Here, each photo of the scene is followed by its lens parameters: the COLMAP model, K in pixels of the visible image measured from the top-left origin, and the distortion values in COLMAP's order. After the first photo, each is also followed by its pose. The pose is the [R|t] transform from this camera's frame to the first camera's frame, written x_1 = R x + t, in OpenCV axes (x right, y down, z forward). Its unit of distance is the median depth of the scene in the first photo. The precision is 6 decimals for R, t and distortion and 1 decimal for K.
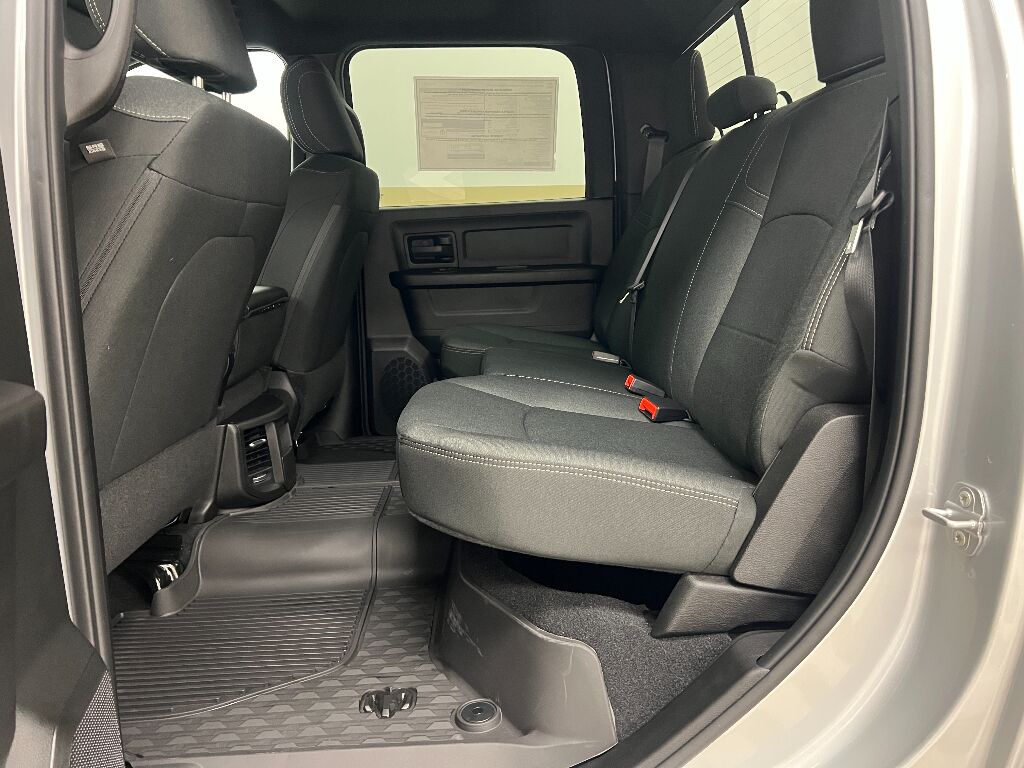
lens RADIAL K [[786.4, 0, 512.0], [0, 786.4, 384.0], [0, 0, 1]] dist [0.101213, -0.152587]
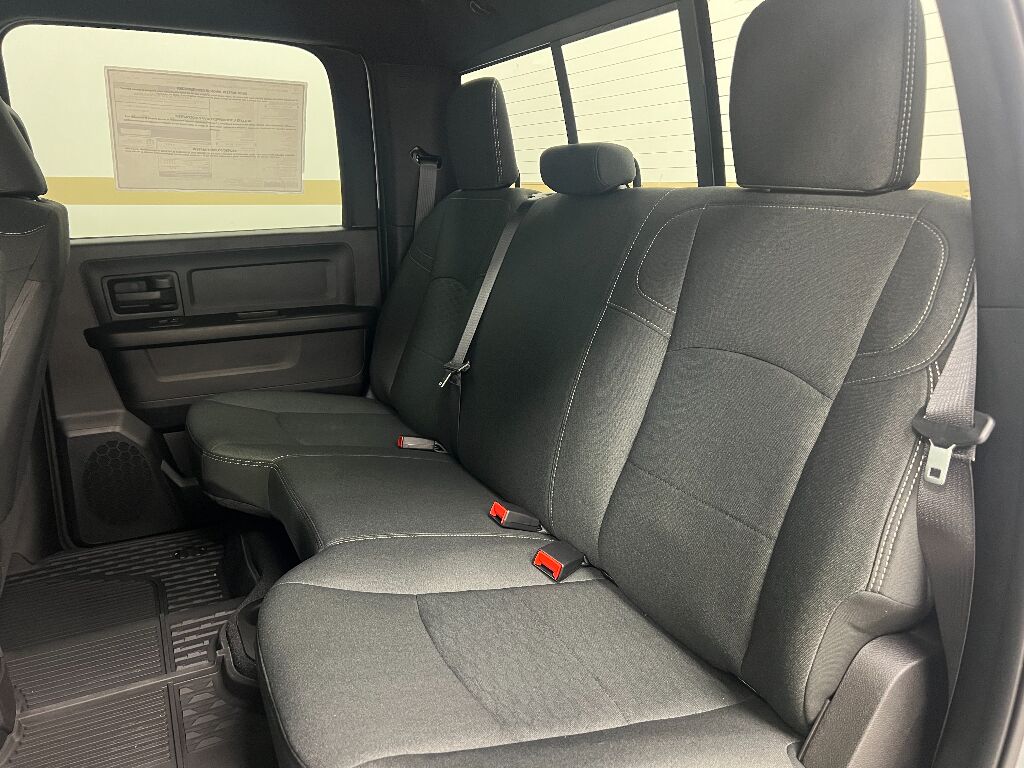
lens RADIAL K [[786.4, 0, 512.0], [0, 786.4, 384.0], [0, 0, 1]] dist [0.101213, -0.152587]
pose [[0.910119, -0.083977, 0.405748, -0.100168], [0.058260, 0.995454, 0.075346, -0.124585], [-0.410231, -0.044935, 0.910874, 0.160404]]
